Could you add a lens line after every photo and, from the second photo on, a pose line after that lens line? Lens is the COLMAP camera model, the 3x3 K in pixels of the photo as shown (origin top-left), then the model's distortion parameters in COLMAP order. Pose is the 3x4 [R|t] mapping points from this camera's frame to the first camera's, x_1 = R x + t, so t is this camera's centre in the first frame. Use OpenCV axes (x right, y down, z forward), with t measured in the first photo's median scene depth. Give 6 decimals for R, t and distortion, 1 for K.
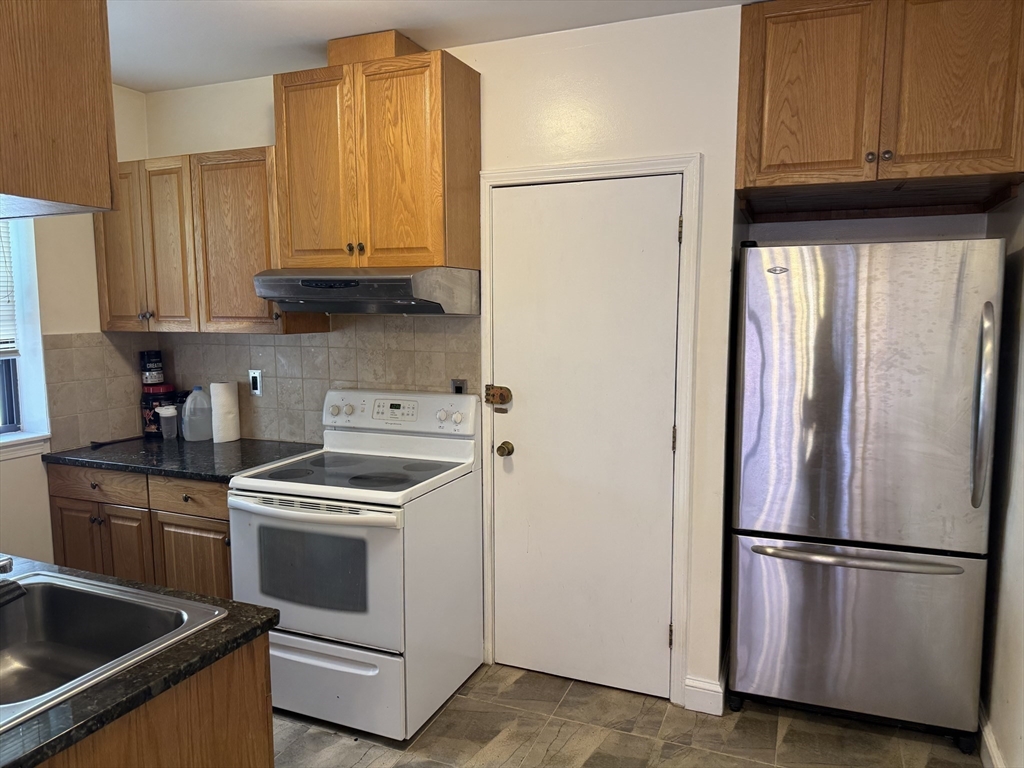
lens RADIAL K [[729.2, 0, 514.0], [0, 729.2, 388.5], [0, 0, 1]] dist [0.072019, -0.066589]
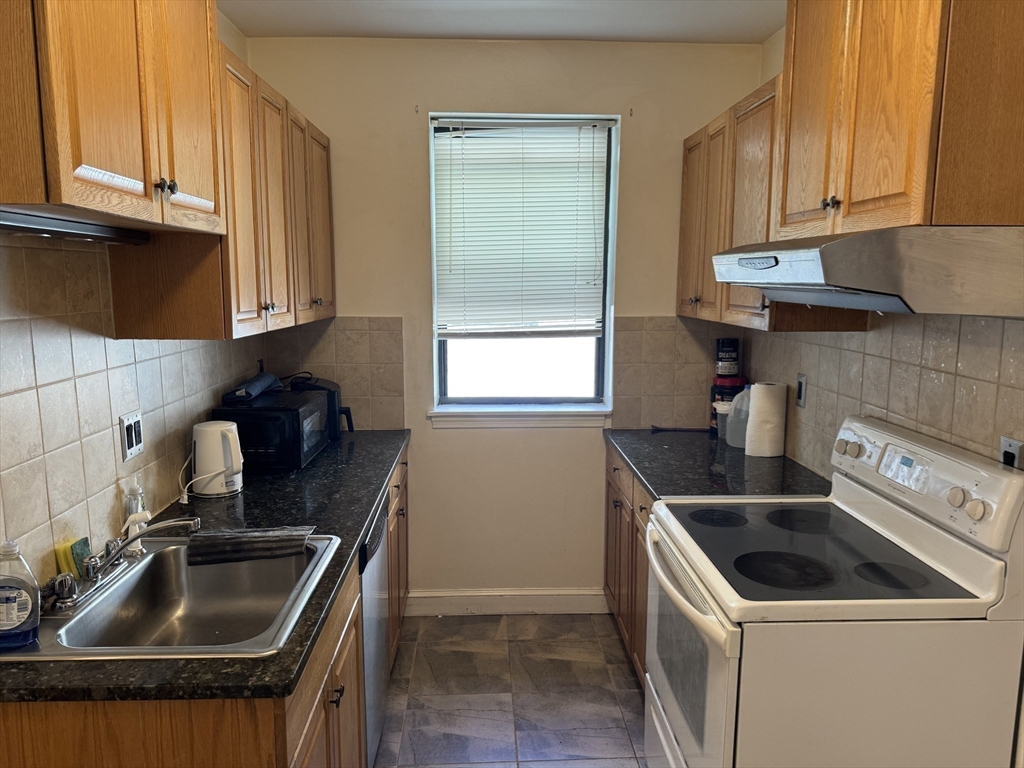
lens RADIAL K [[722.2, 0, 510.3], [0, 722.2, 379.9], [0, 0, 1]] dist [0.004709, -0.001176]
pose [[0.419318, 0.129623, -0.898538, 0.223003], [-0.106691, 0.989932, 0.093018, -0.061395], [0.901548, 0.056862, 0.428926, 0.429061]]
